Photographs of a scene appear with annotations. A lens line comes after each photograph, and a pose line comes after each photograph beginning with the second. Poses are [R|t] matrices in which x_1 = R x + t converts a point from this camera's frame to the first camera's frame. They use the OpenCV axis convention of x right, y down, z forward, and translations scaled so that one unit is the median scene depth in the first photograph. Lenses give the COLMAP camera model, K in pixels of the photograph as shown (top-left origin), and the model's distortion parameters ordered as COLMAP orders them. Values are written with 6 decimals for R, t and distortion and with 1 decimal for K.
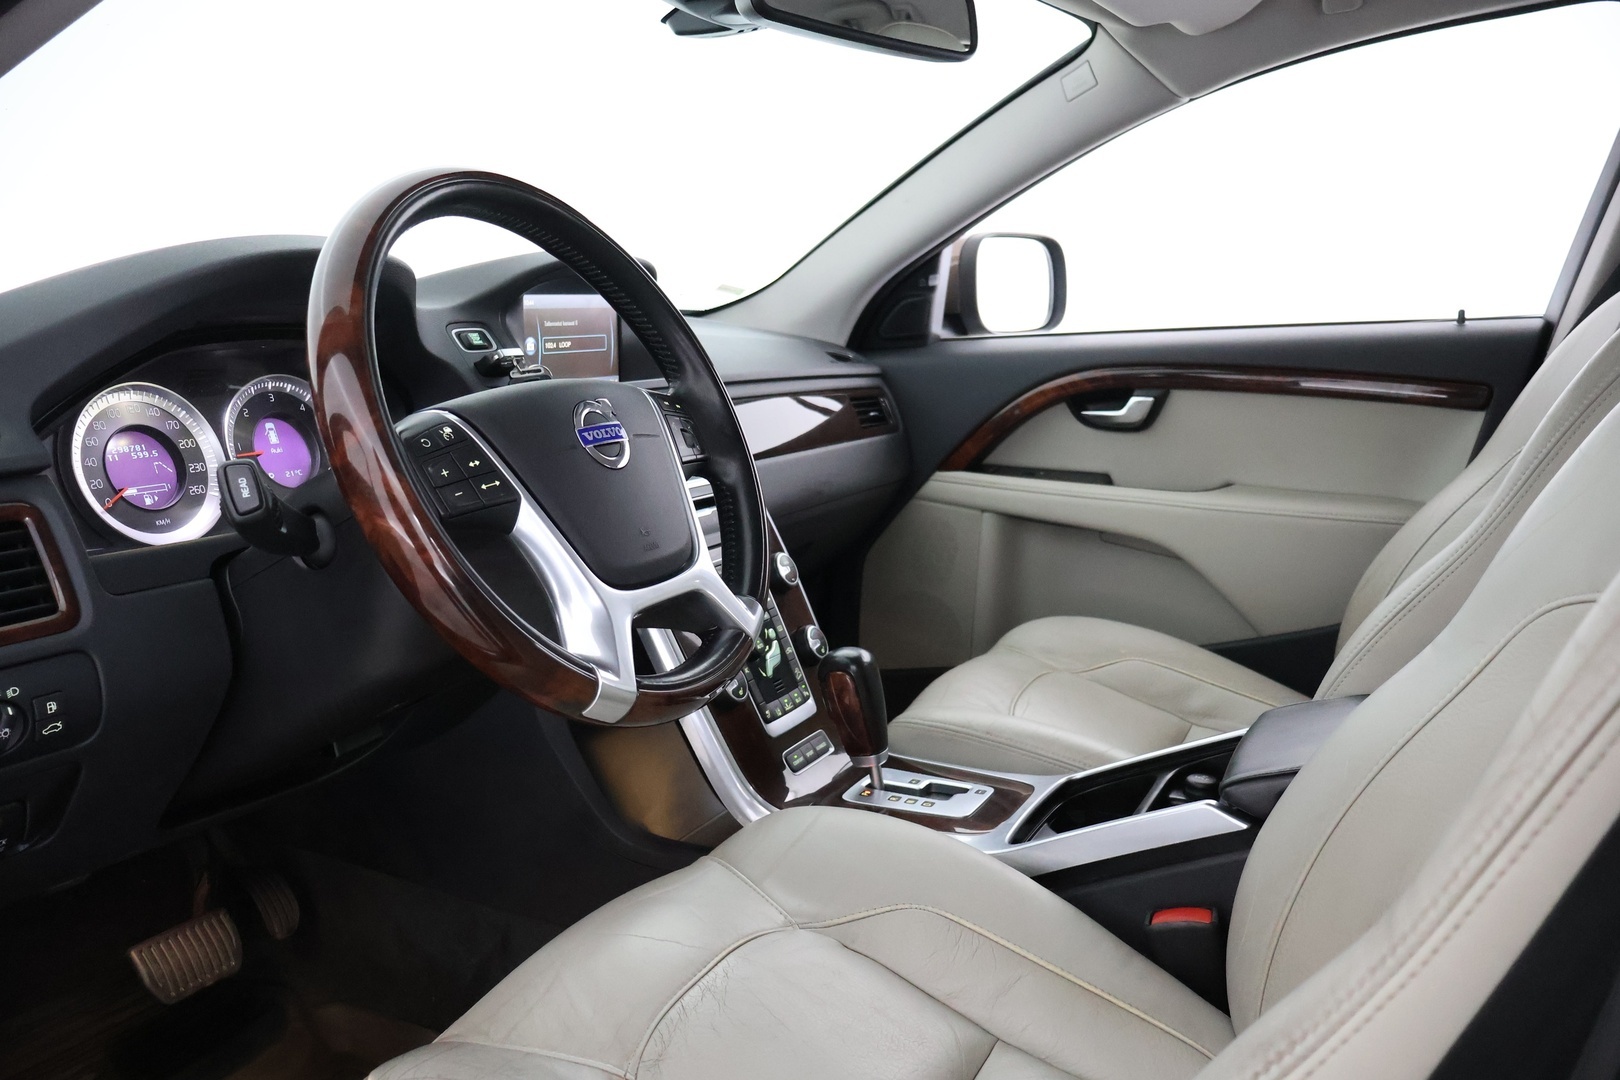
lens RADIAL K [[1346.5, 0, 807.0], [0, 1346.5, 531.7], [0, 0, 1]] dist [-0.003388, 0.004907]
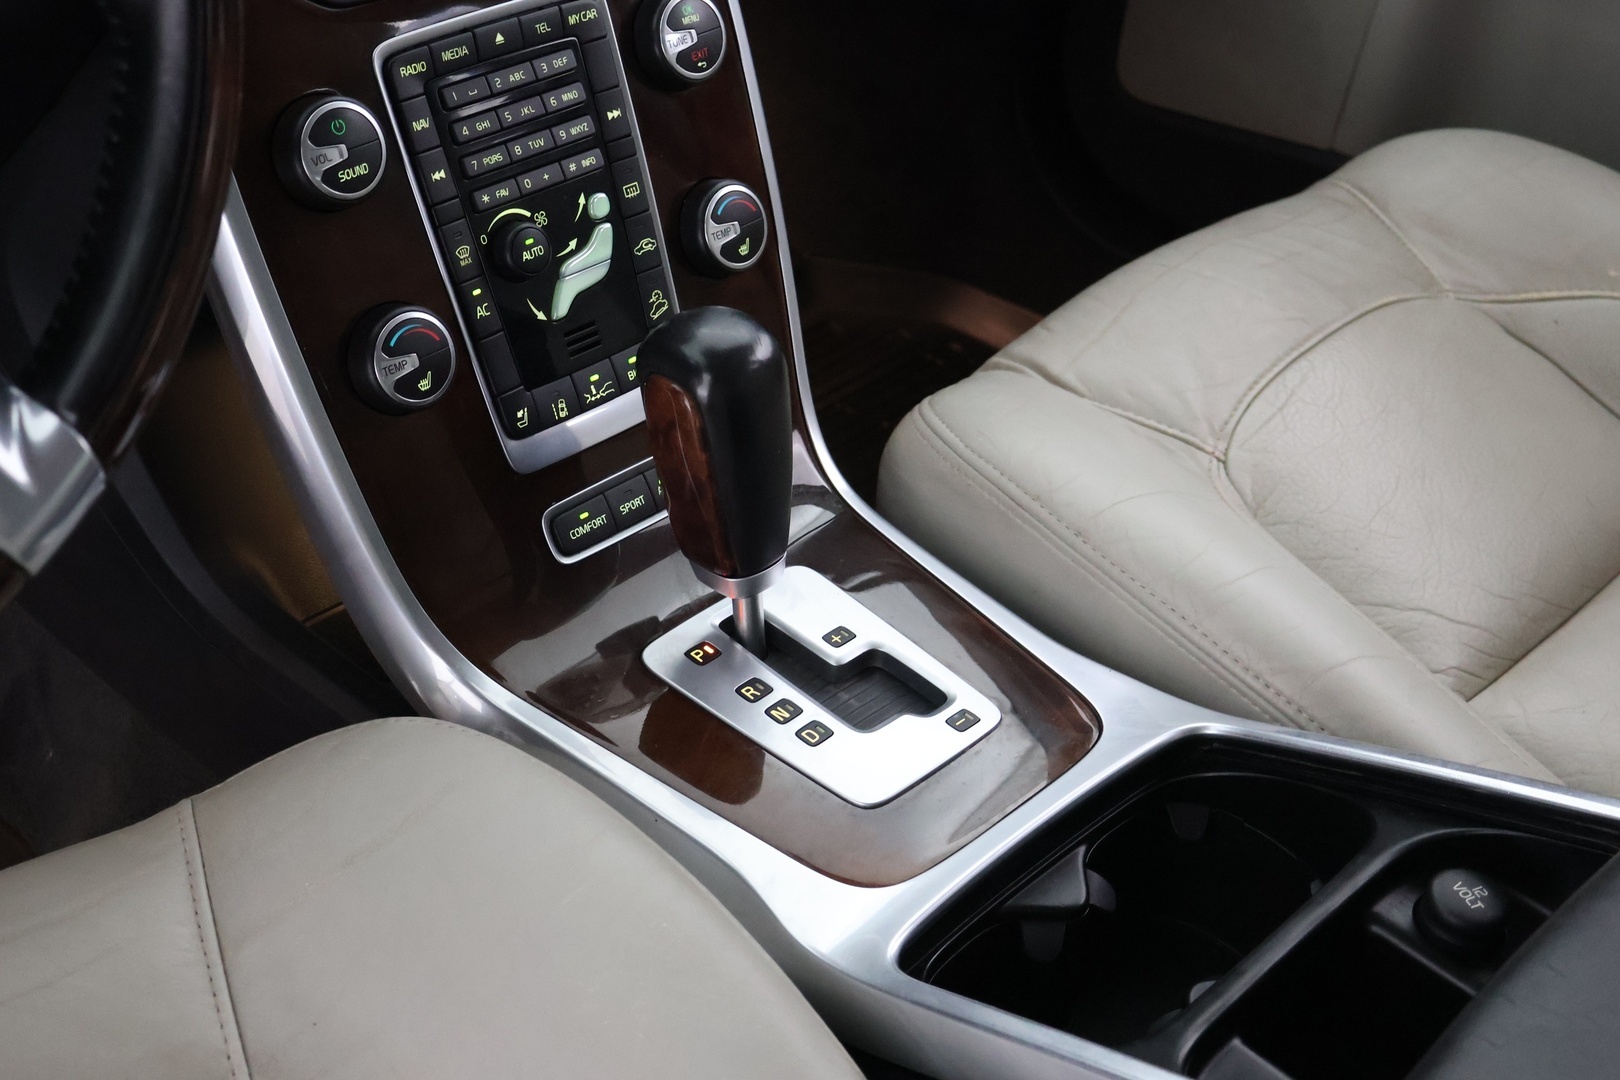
lens RADIAL K [[2212.6, 0, 837.3], [0, 2212.6, 487.8], [0, 0, 1]] dist [0.081035, 0.000000]
pose [[0.953329, 0.244750, -0.176809, 0.237406], [-0.144880, 0.884579, 0.443317, -0.204976], [0.264903, -0.397011, 0.878754, 0.505797]]
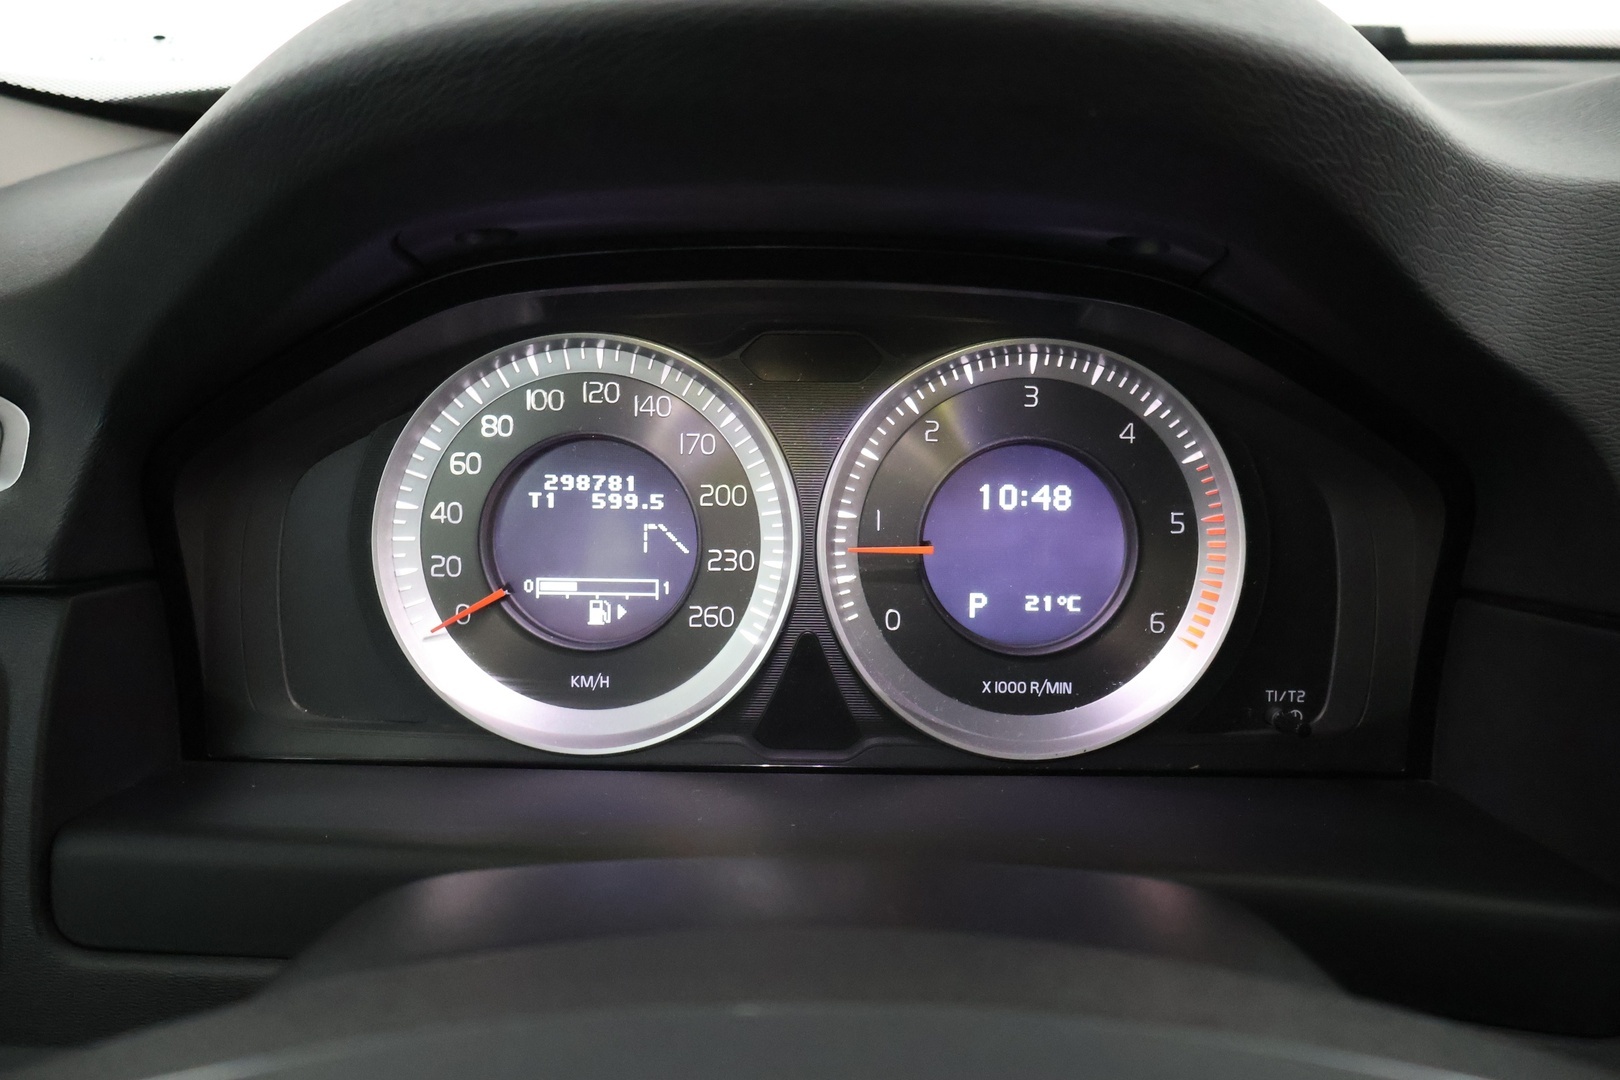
lens RADIAL K [[1476.1, 0, 803.1], [0, 1476.1, 526.8], [0, 0, 1]] dist [-0.010473, 0.007211]
pose [[0.441184, 0.323118, -0.837228, -0.088407], [-0.158983, 0.946316, 0.281442, -0.179887], [0.883222, 0.008937, 0.468870, 0.814196]]
